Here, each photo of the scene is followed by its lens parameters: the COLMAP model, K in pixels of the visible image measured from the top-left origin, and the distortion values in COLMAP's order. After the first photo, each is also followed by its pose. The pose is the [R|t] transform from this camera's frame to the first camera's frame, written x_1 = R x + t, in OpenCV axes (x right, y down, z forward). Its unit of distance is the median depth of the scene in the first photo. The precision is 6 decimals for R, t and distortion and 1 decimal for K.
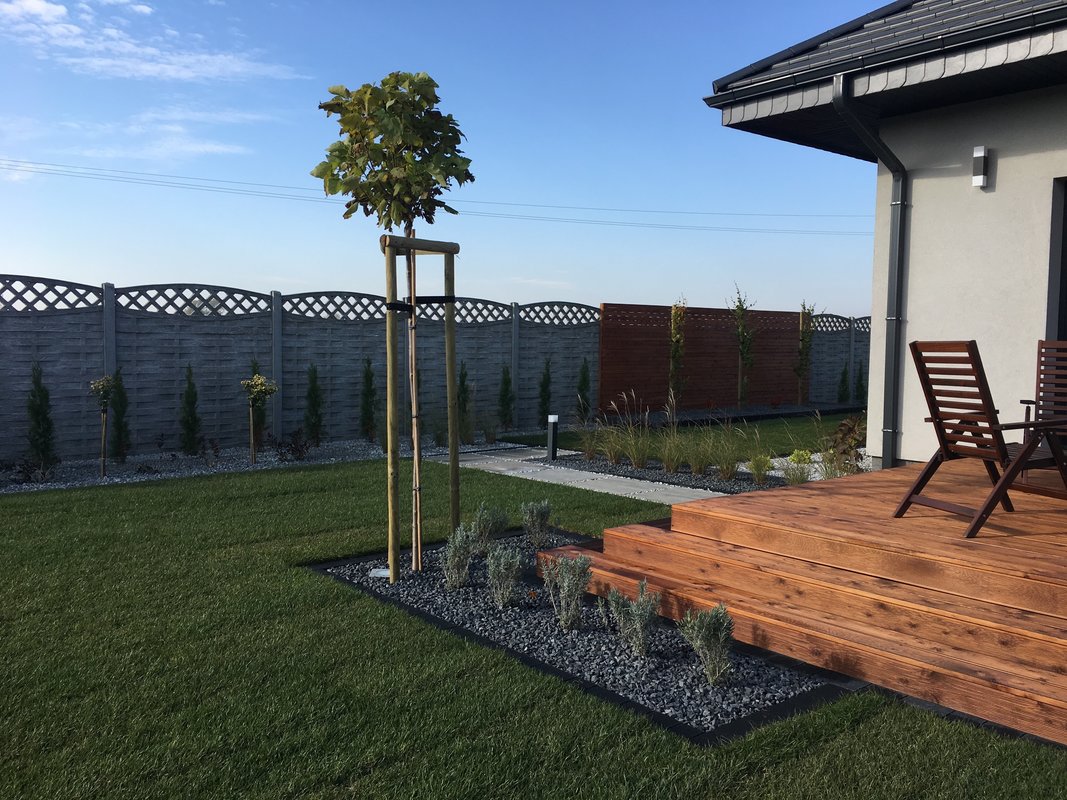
lens RADIAL K [[893.0, 0, 530.6], [0, 893.0, 396.5], [0, 0, 1]] dist [0.063071, -0.008780]
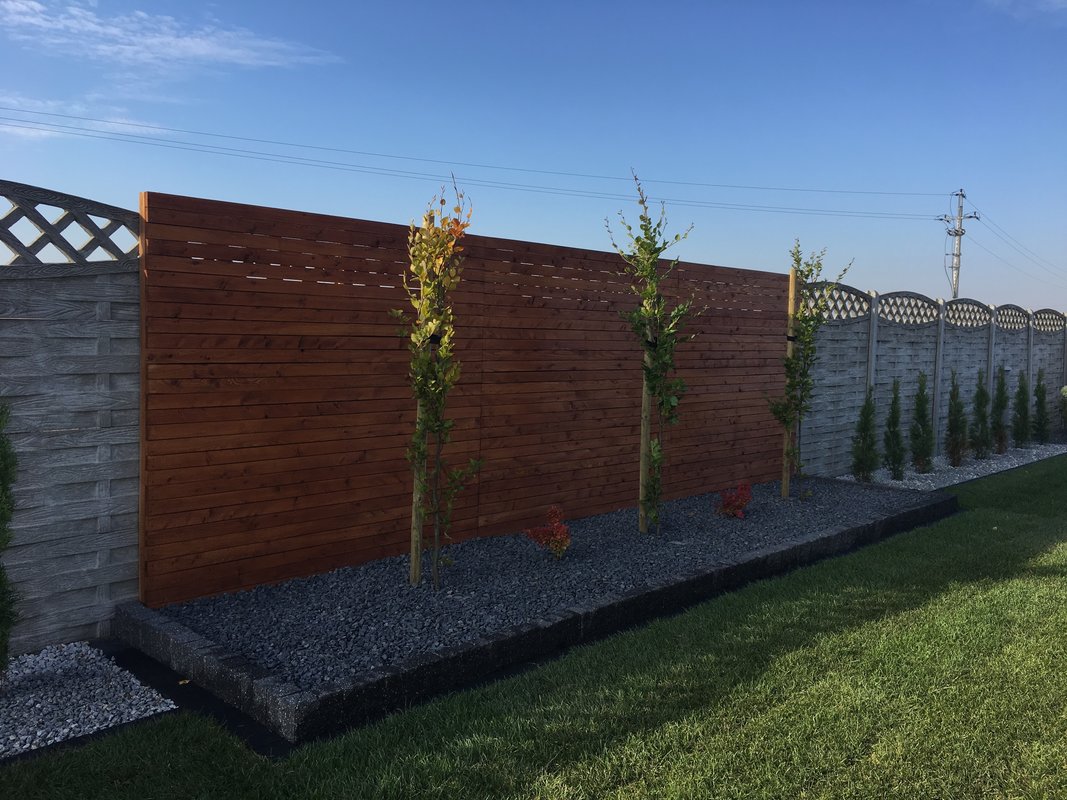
lens RADIAL K [[893.0, 0, 530.6], [0, 893.0, 396.5], [0, 0, 1]] dist [0.063071, -0.008780]
pose [[0.995214, 0.006709, 0.097486, 0.142078], [-0.007646, 0.999928, 0.009241, -0.038954], [-0.097416, -0.009942, 0.995194, 0.601597]]
